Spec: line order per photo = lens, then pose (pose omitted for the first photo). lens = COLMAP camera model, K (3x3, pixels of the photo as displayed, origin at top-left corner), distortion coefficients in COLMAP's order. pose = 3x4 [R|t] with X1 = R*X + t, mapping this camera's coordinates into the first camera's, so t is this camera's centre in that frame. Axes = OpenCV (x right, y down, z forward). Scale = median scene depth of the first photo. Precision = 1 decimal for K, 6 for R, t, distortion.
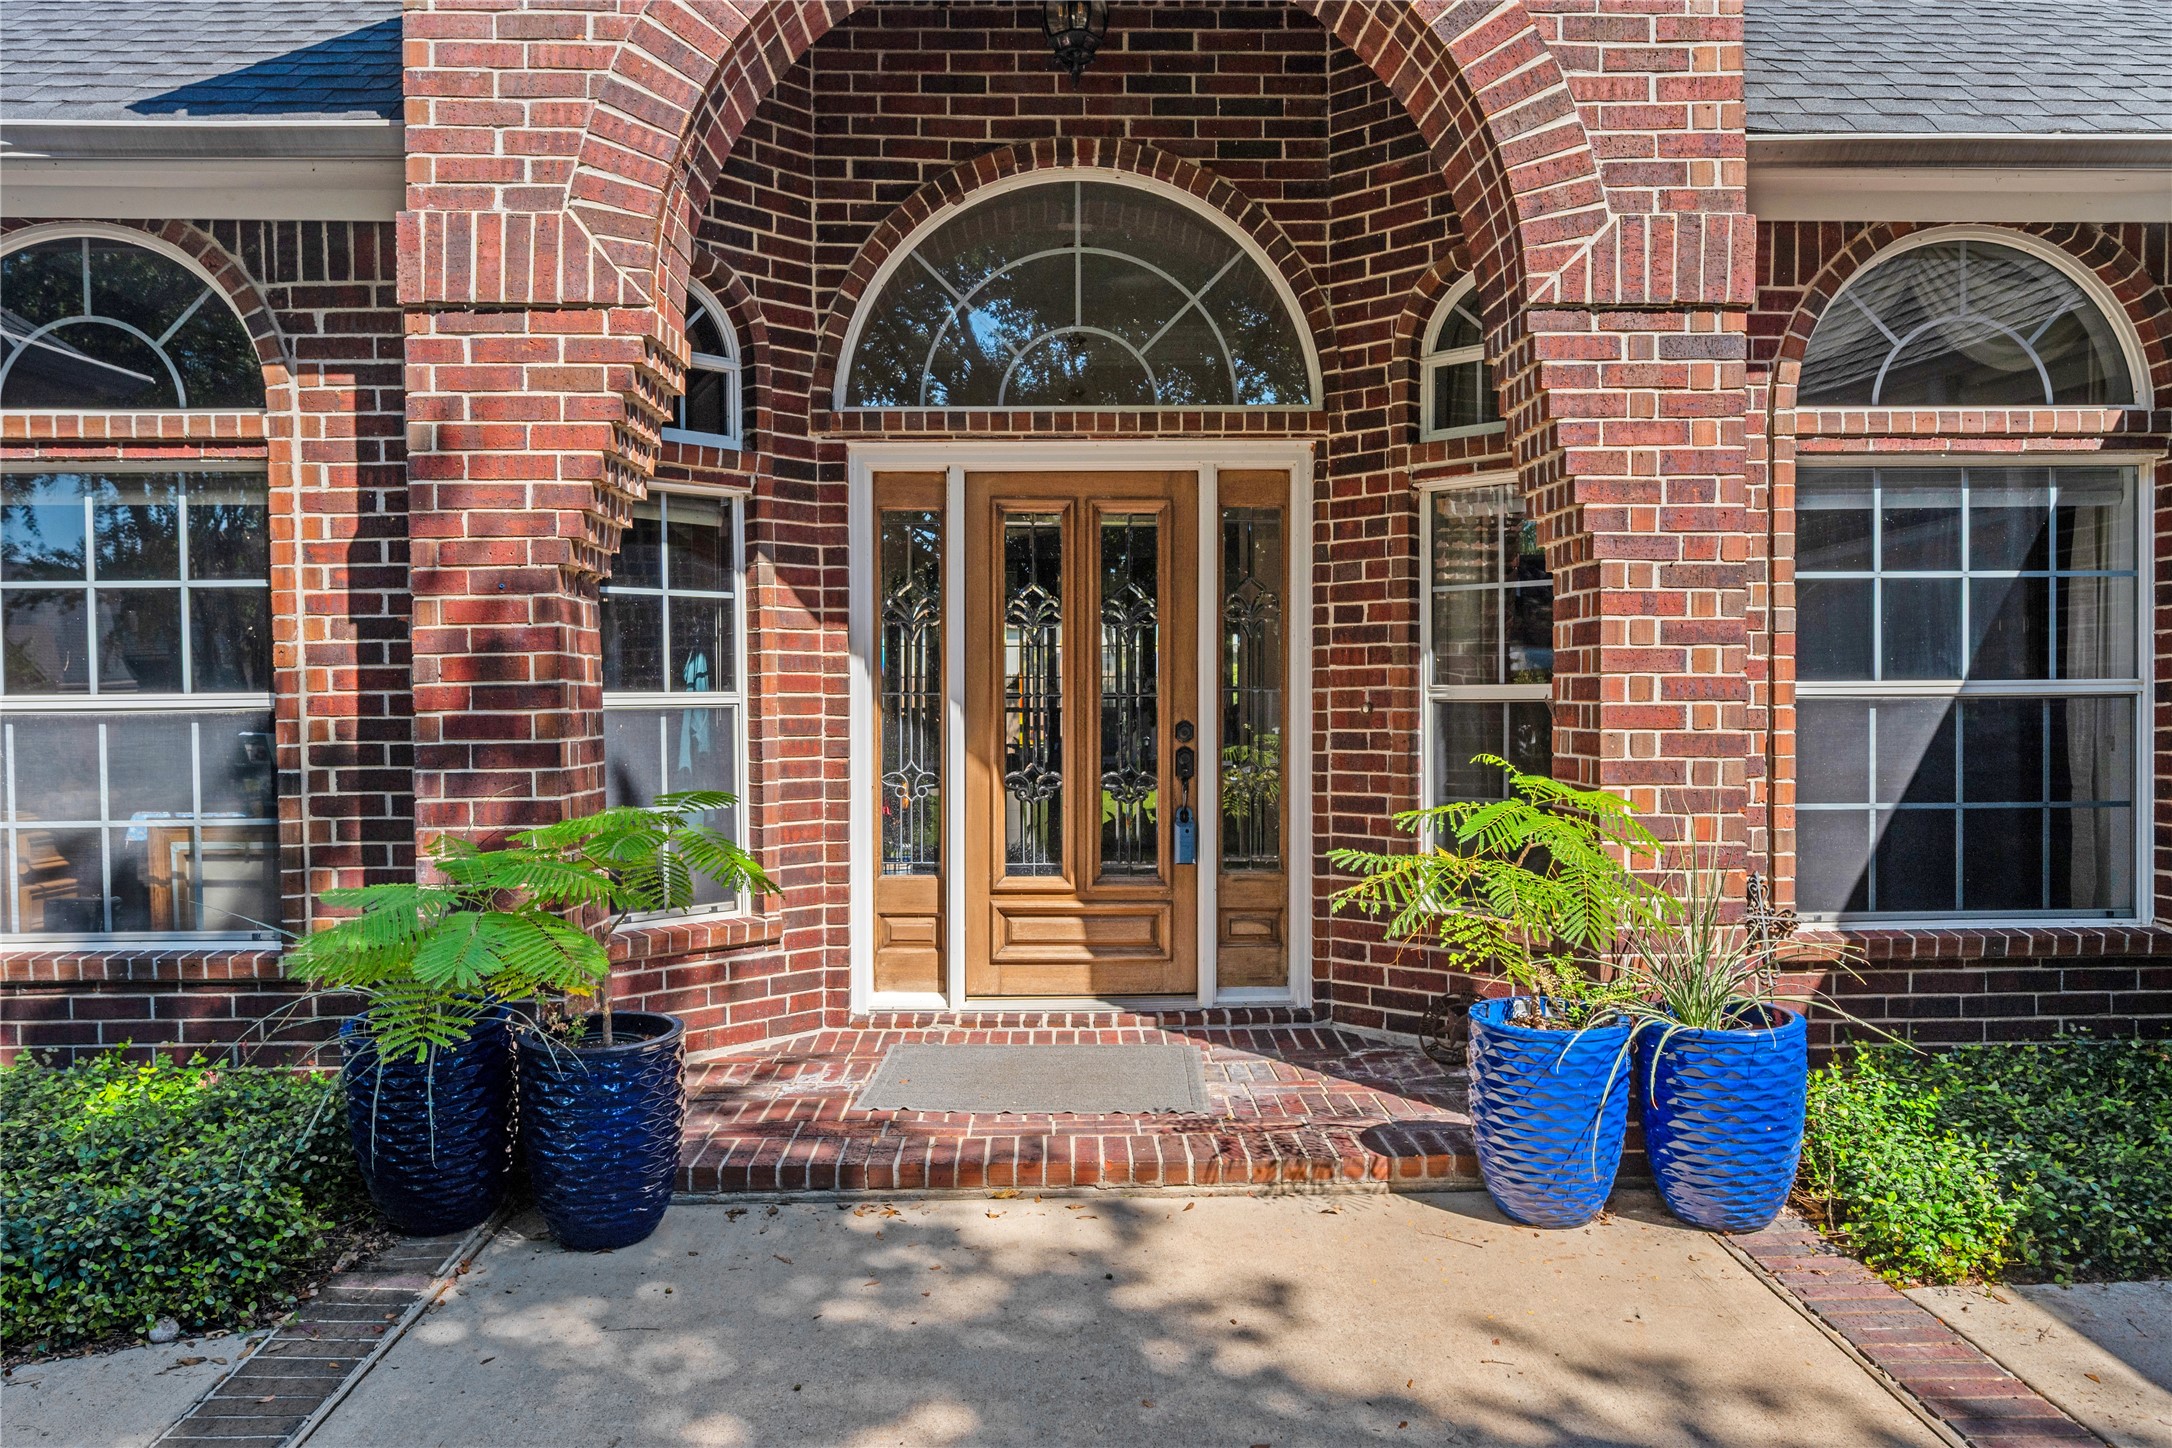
lens RADIAL K [[1468.1, 0, 1086.0], [0, 1468.1, 724.0], [0, 0, 1]] dist [-0.001060, -0.001172]
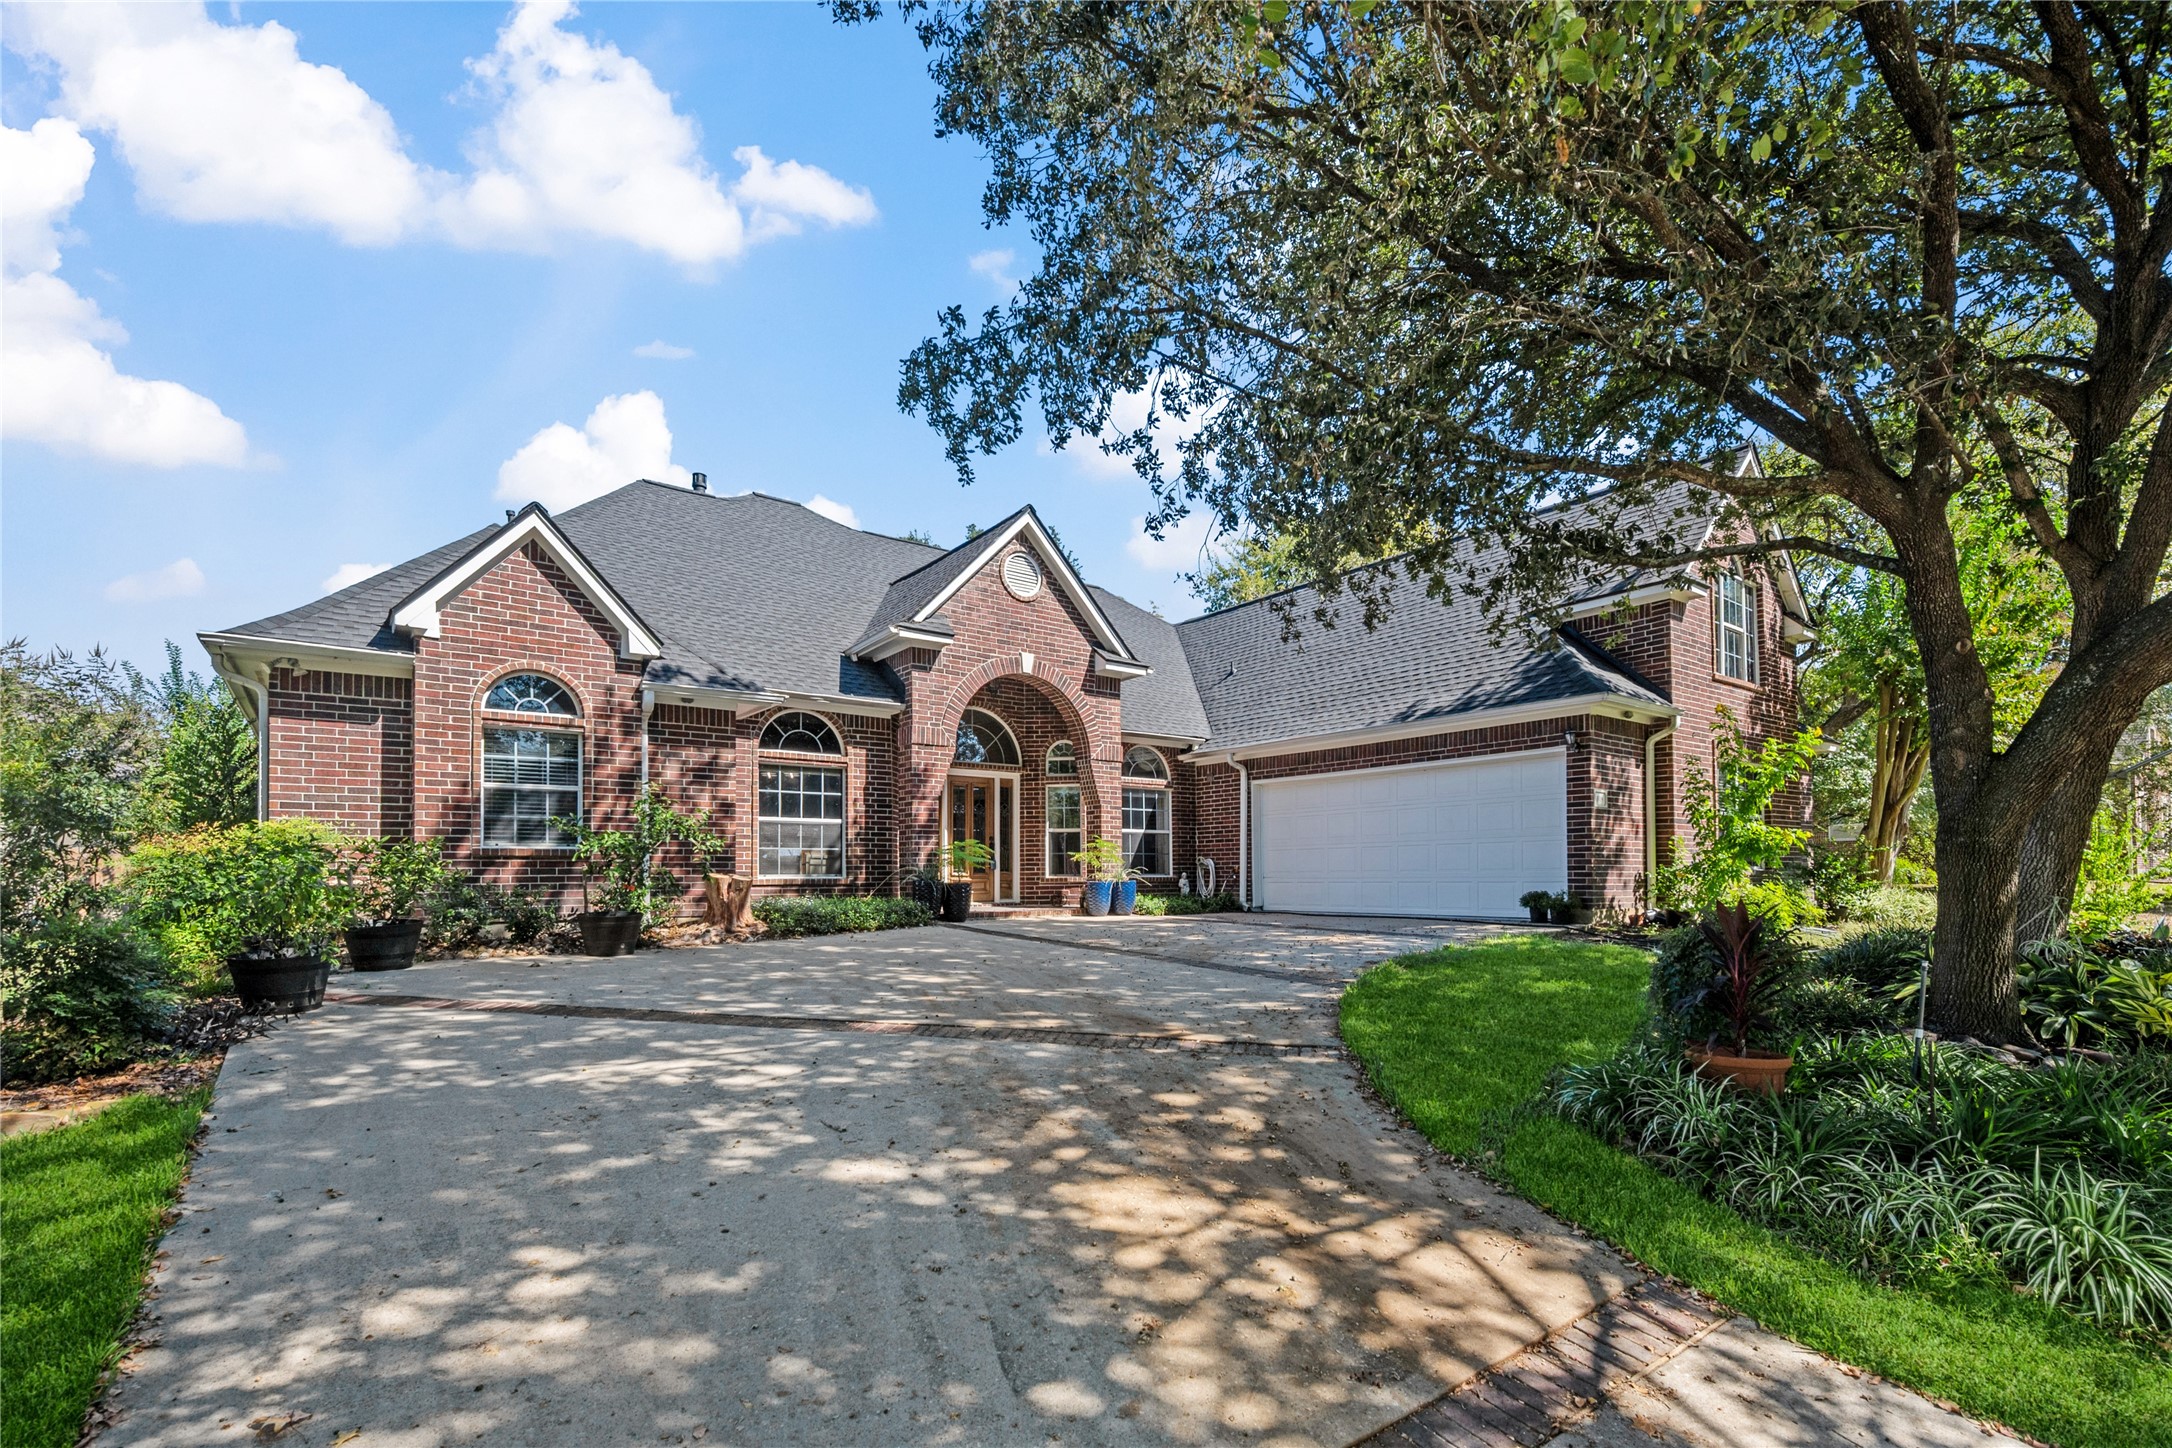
lens RADIAL K [[861.1, 0, 1086.0], [0, 861.1, 724.0], [0, 0, 1]] dist [0.000534, 0.000074]
pose [[0.829736, 0.099383, 0.549237, -1.294340], [0.006408, 0.982259, -0.187418, 0.172993], [-0.558120, 0.159027, 0.814379, -1.440116]]
